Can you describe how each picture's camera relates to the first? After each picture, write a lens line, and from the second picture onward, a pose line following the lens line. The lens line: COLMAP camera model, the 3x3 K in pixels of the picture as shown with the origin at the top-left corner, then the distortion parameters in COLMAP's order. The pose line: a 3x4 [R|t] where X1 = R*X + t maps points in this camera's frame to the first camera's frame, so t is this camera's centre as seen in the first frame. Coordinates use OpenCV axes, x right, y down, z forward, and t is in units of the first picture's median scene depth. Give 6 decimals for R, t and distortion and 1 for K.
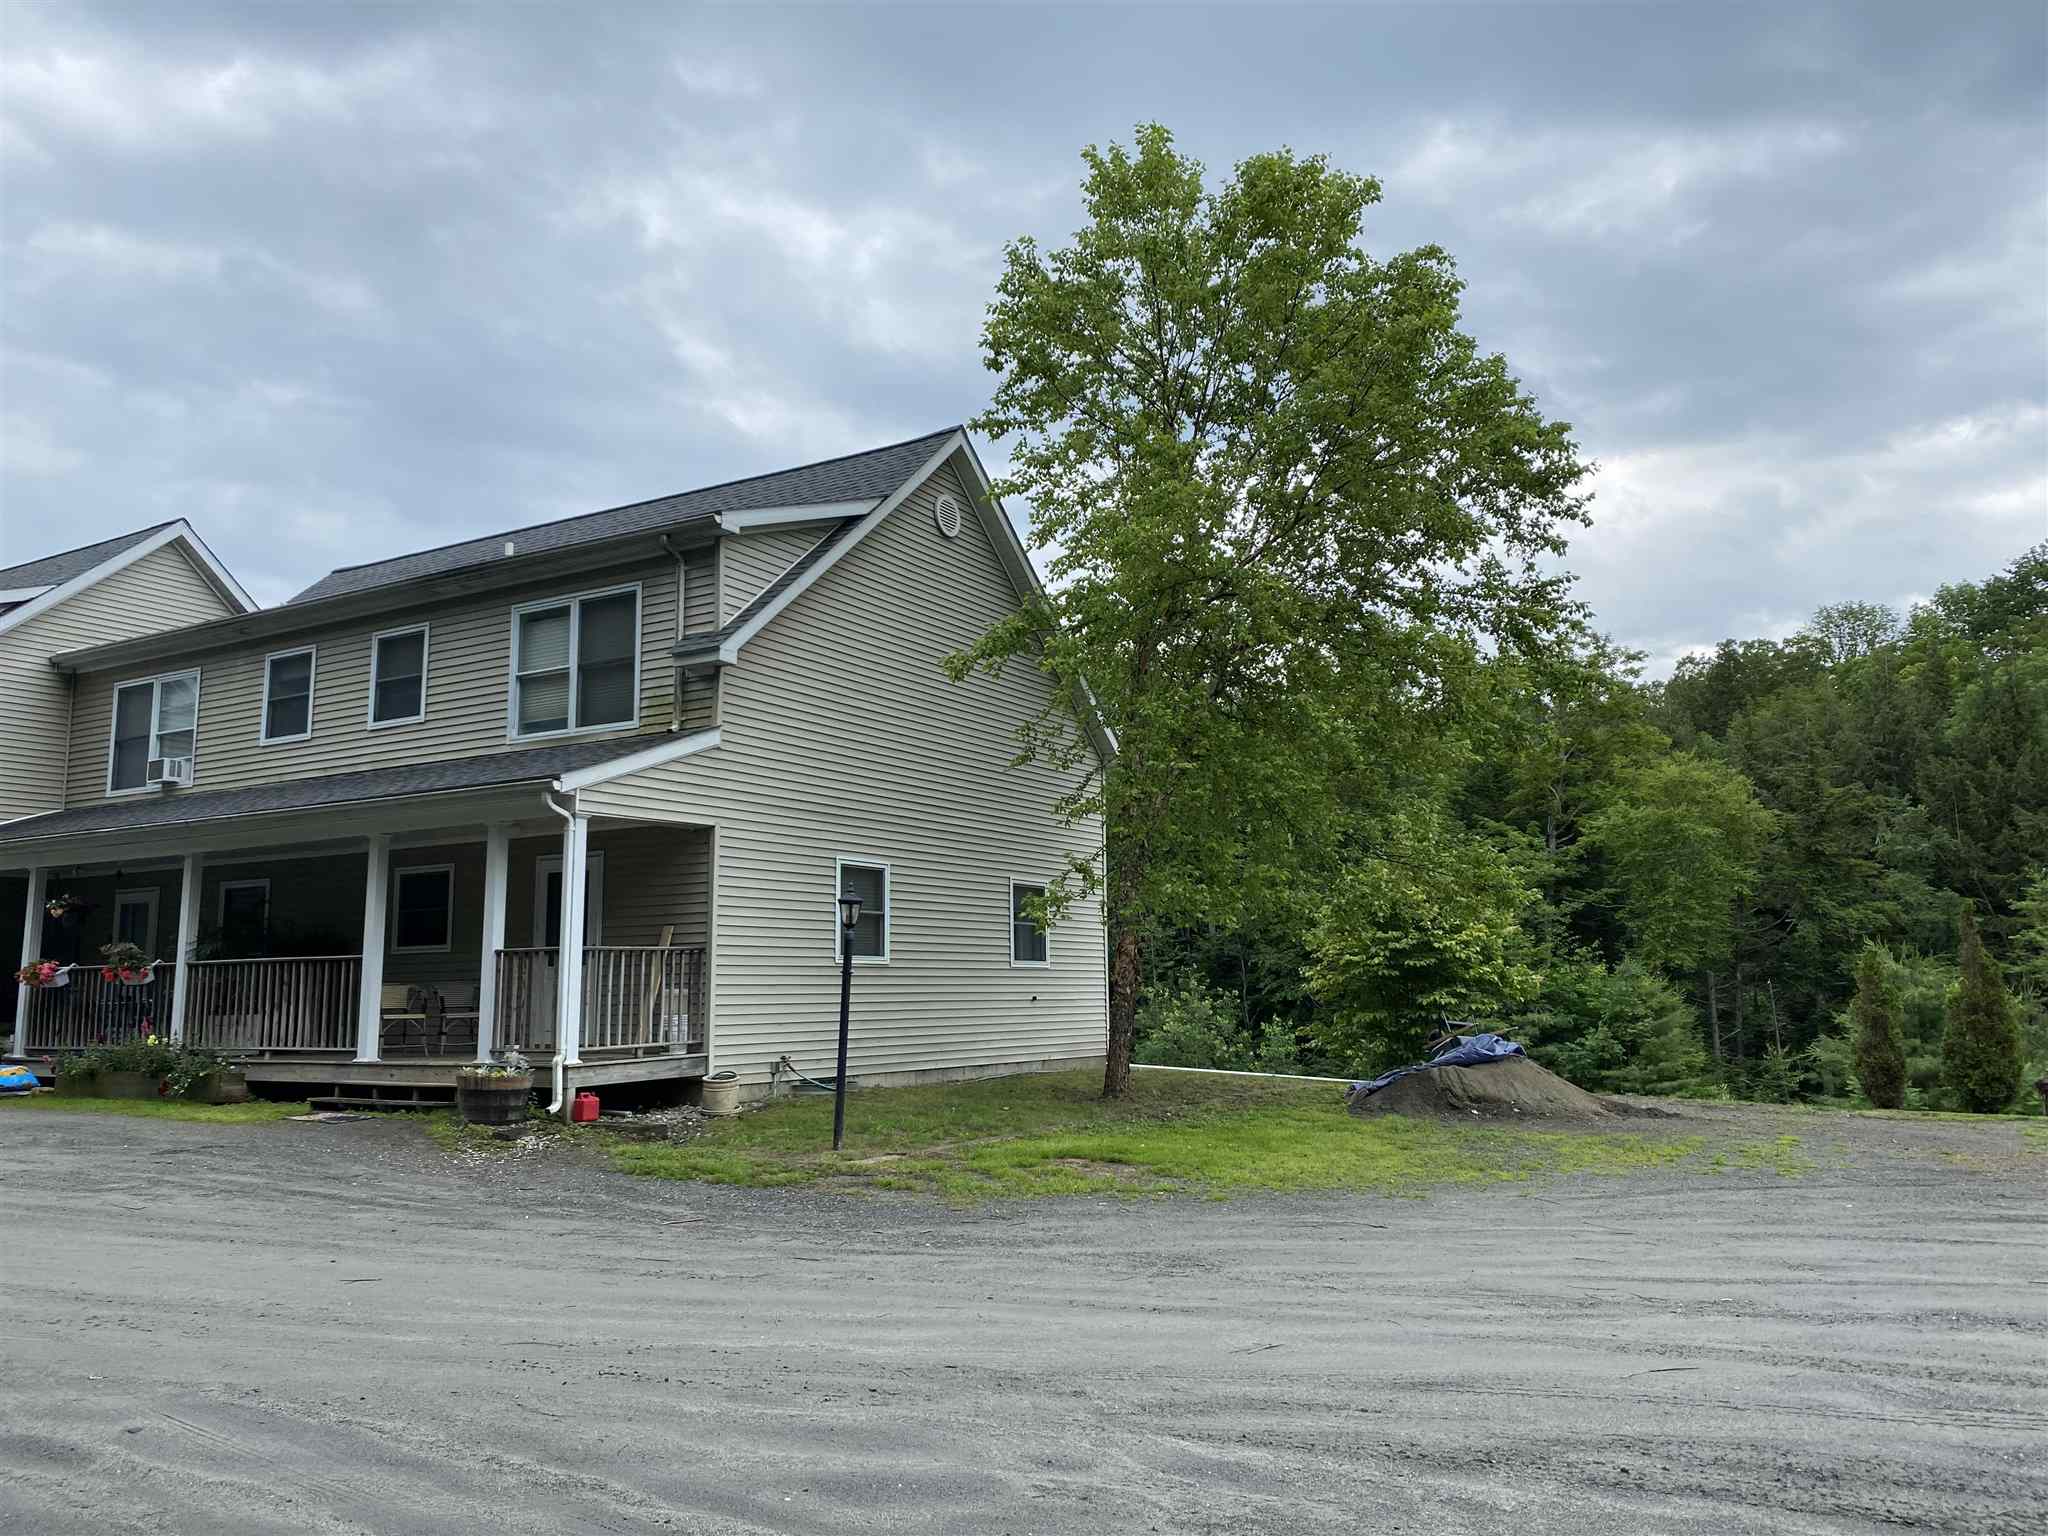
lens RADIAL K [[1562.3, 0, 1024.0], [0, 1562.3, 768.0], [0, 0, 1]] dist [0.025763, -0.008867]
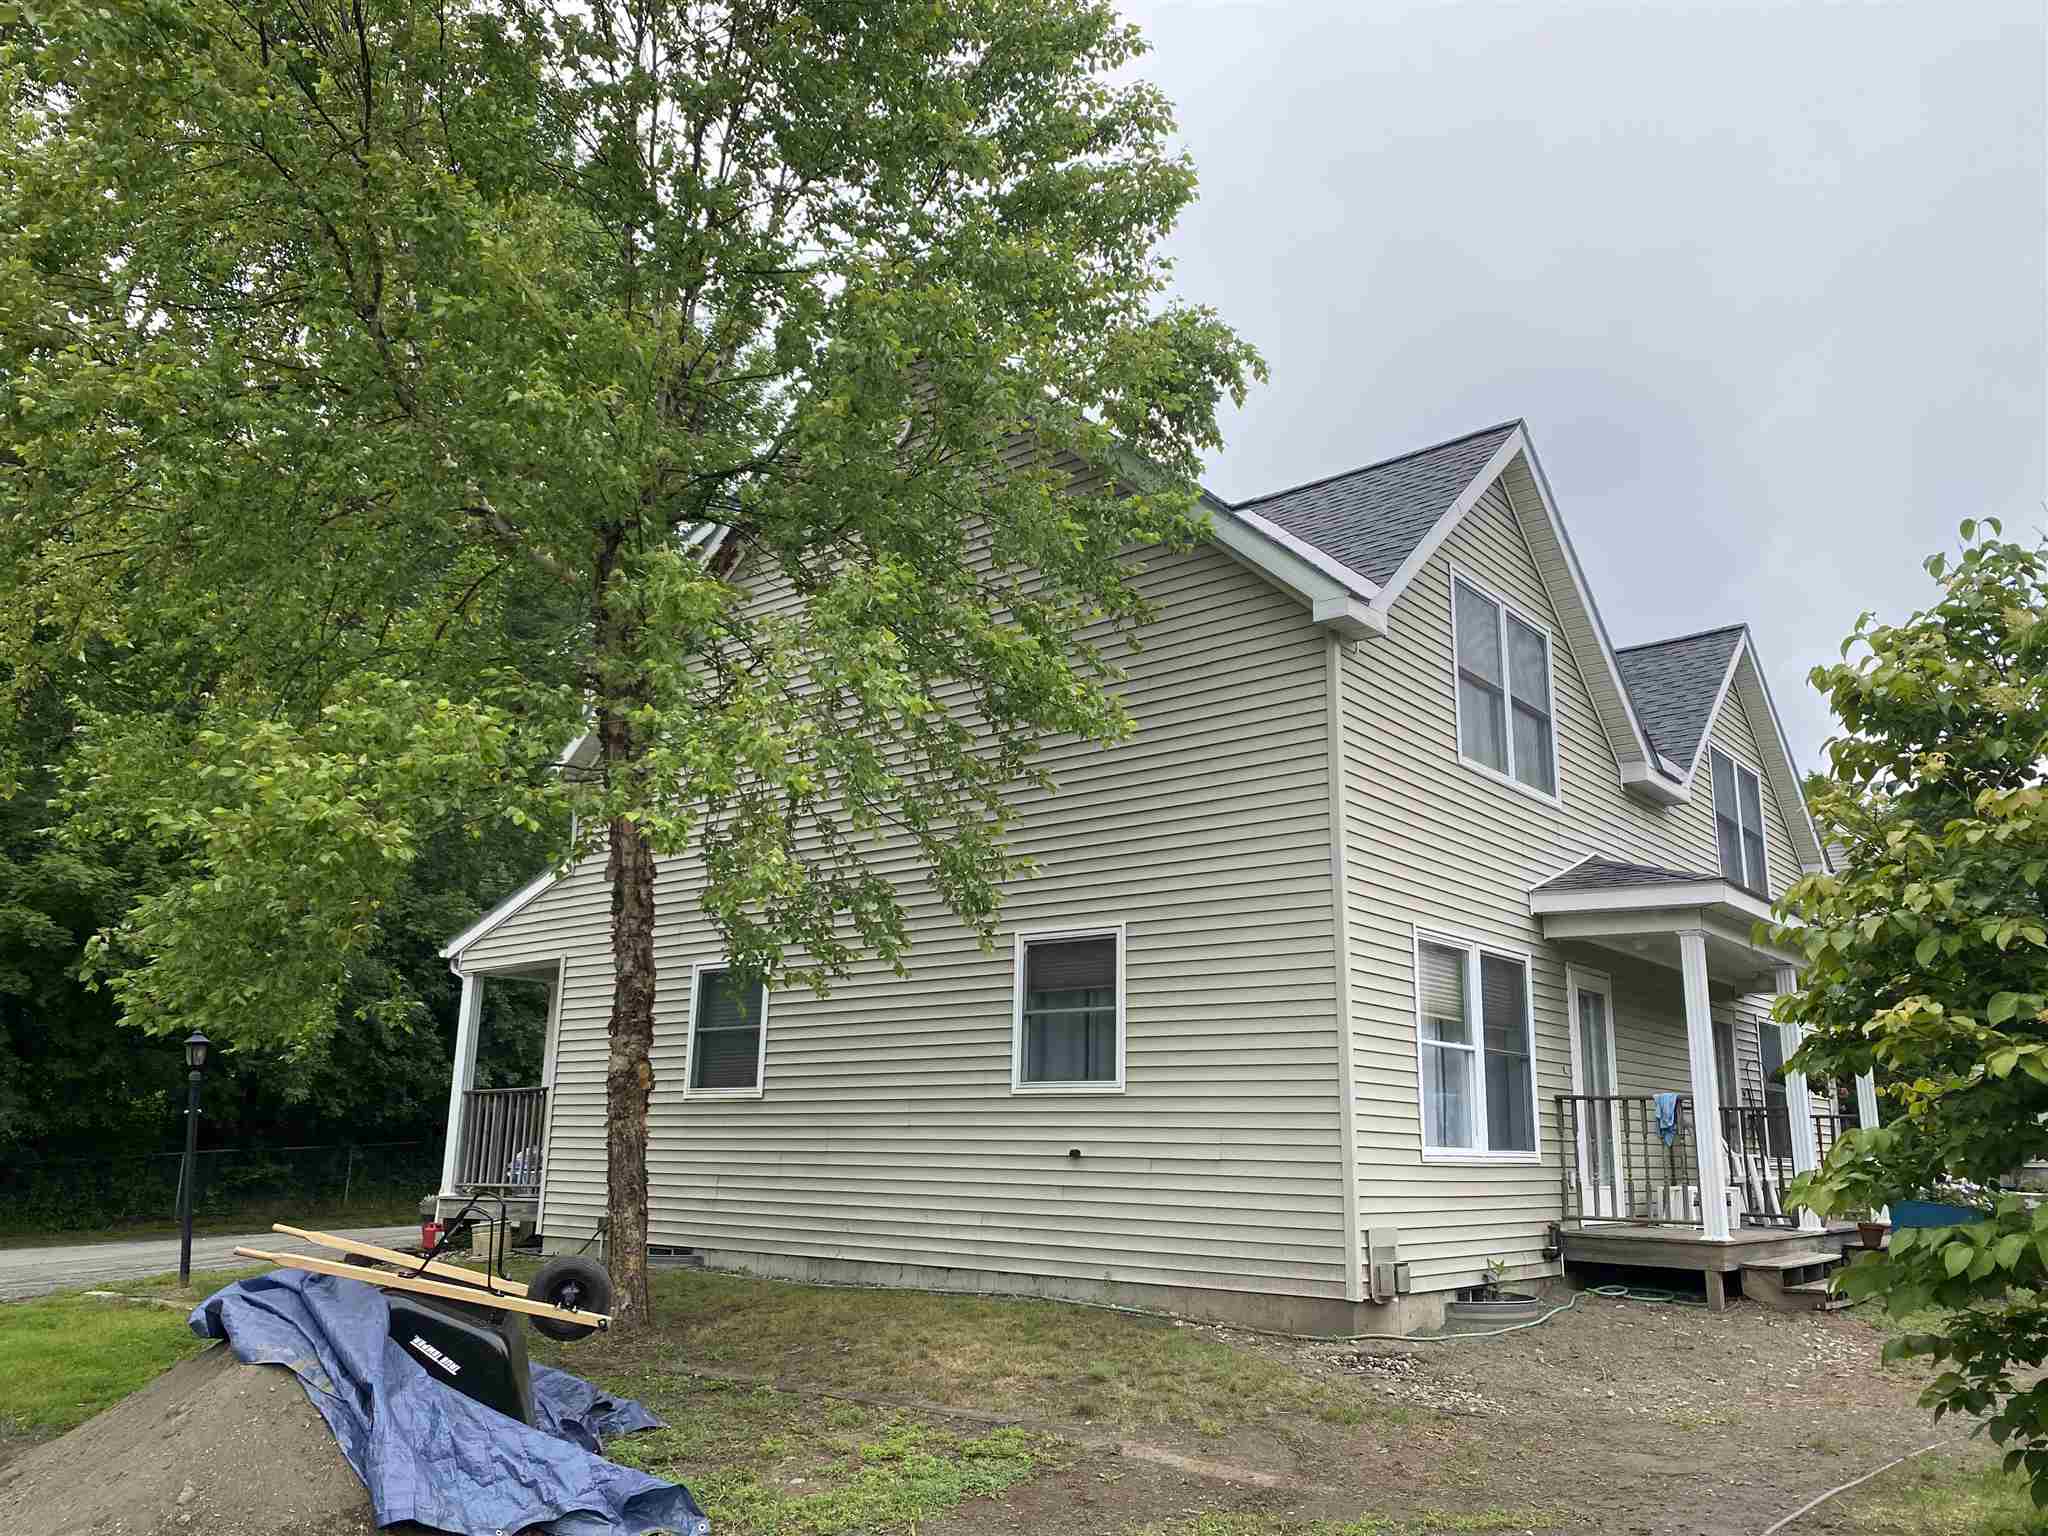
lens RADIAL K [[1562.3, 0, 1024.0], [0, 1562.3, 768.0], [0, 0, 1]] dist [0.025763, -0.008867]
pose [[-0.158634, -0.228909, -0.960435, 0.655925], [0.130484, 0.959360, -0.250205, 0.185852], [0.978677, -0.165012, -0.122318, 1.301424]]
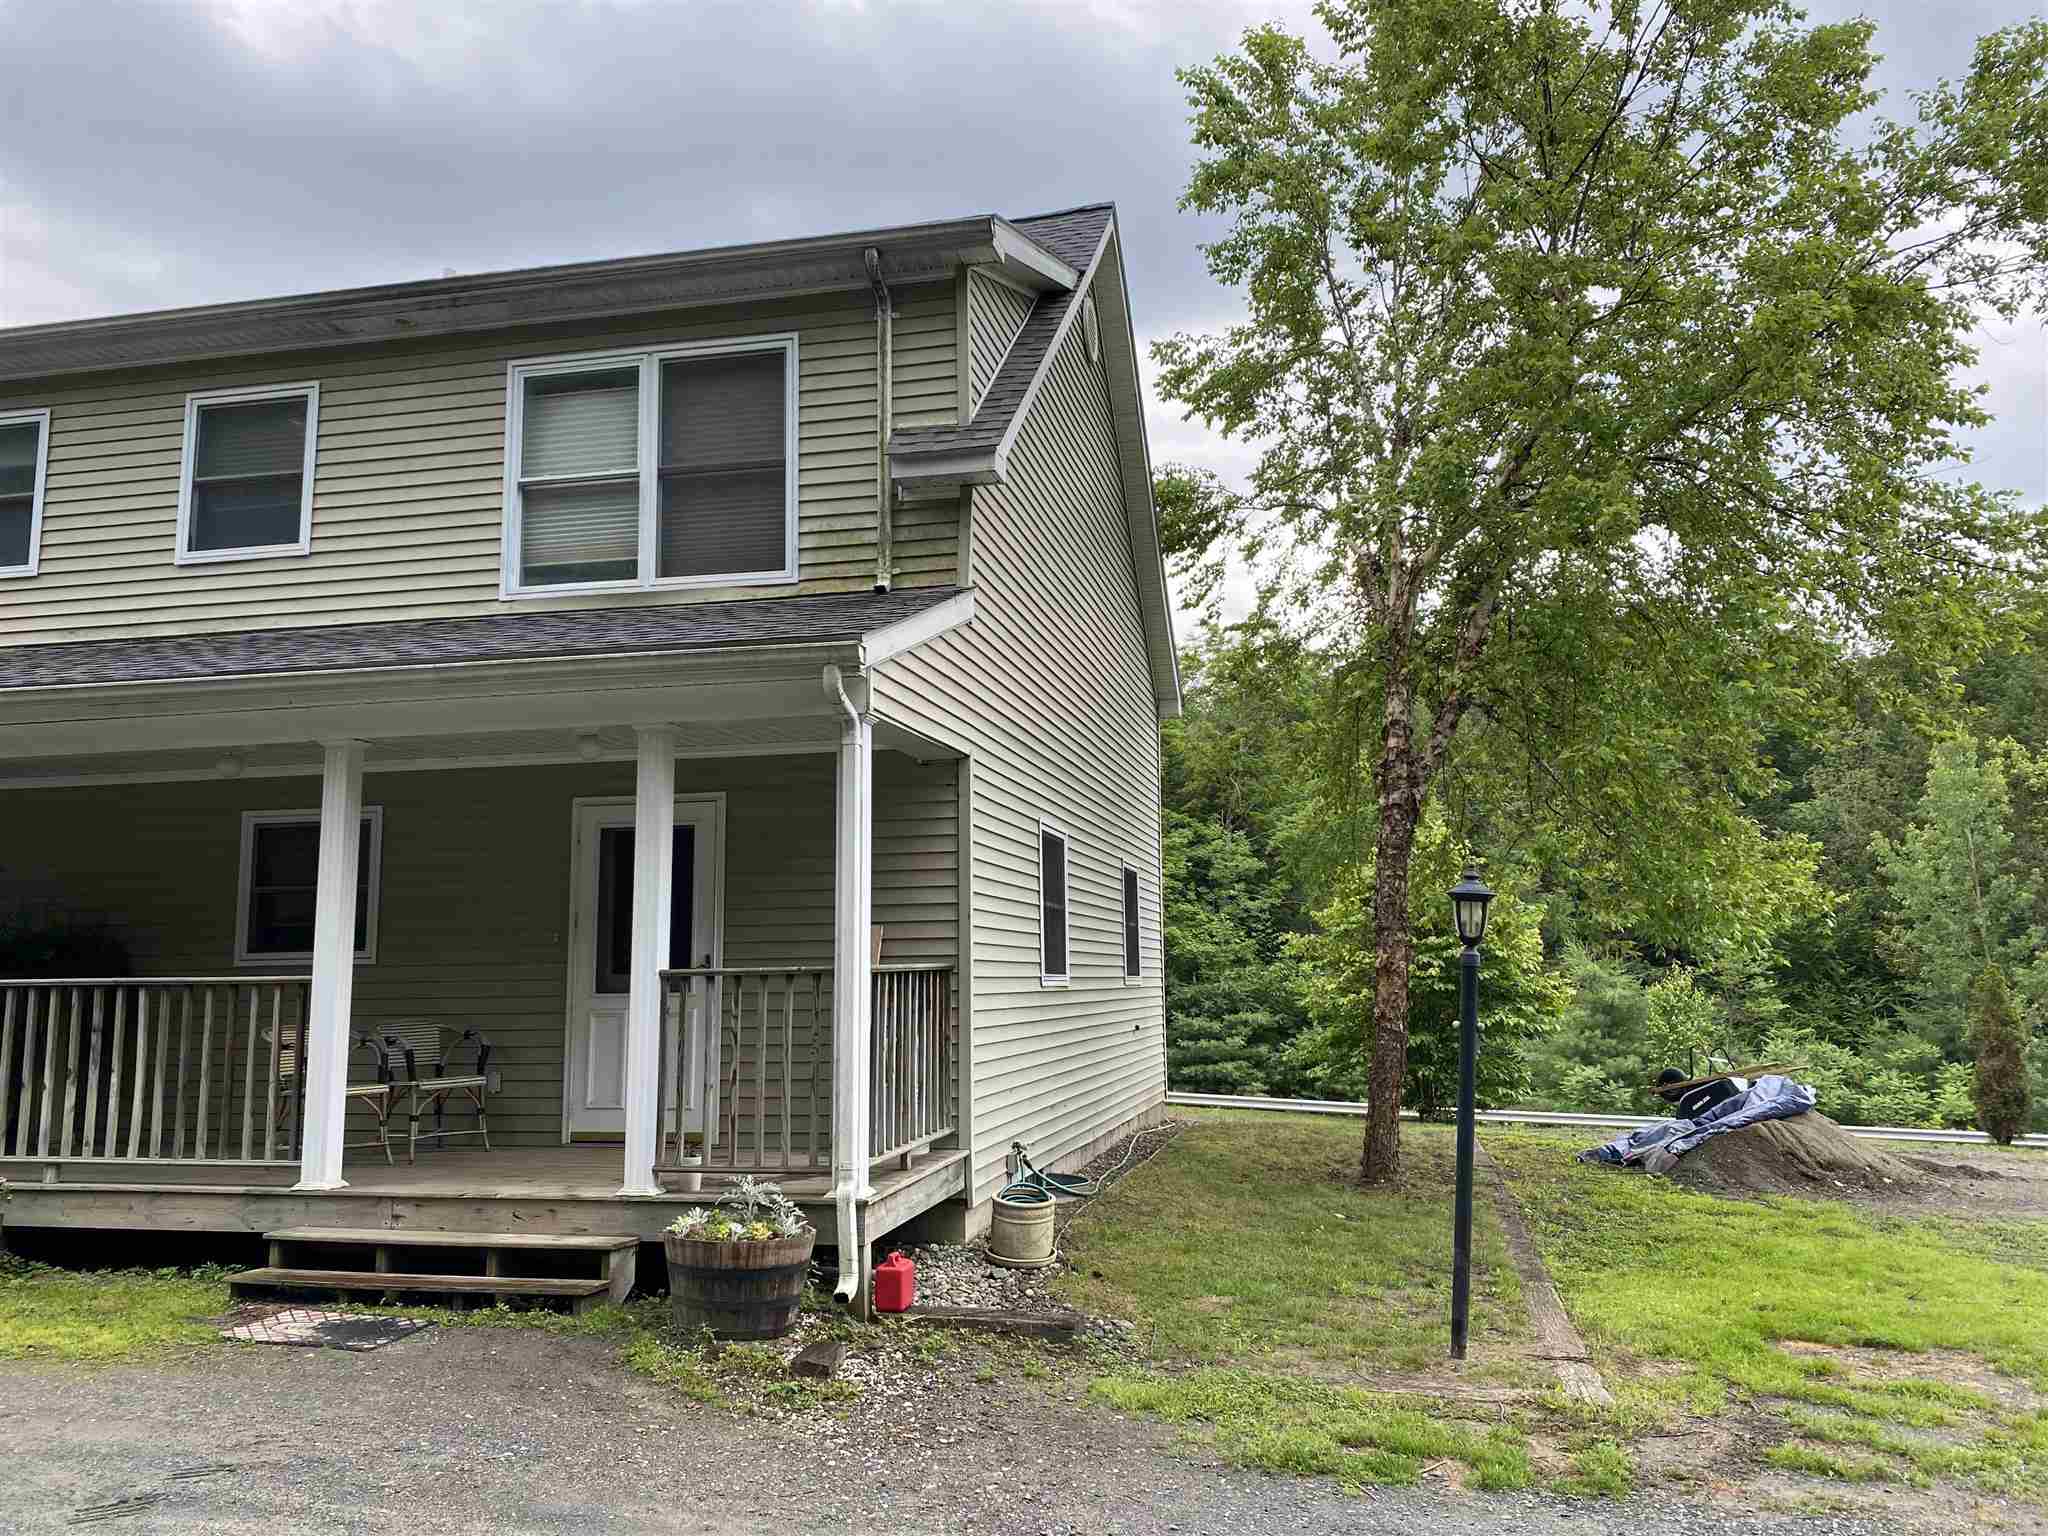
lens RADIAL K [[1562.3, 0, 1024.0], [0, 1562.3, 768.0], [0, 0, 1]] dist [0.025763, -0.008867]
pose [[0.949450, 0.043785, 0.310850, -0.330925], [-0.046360, 0.998924, 0.000896, 0.037020], [-0.310477, -0.015262, 0.950458, 0.406678]]
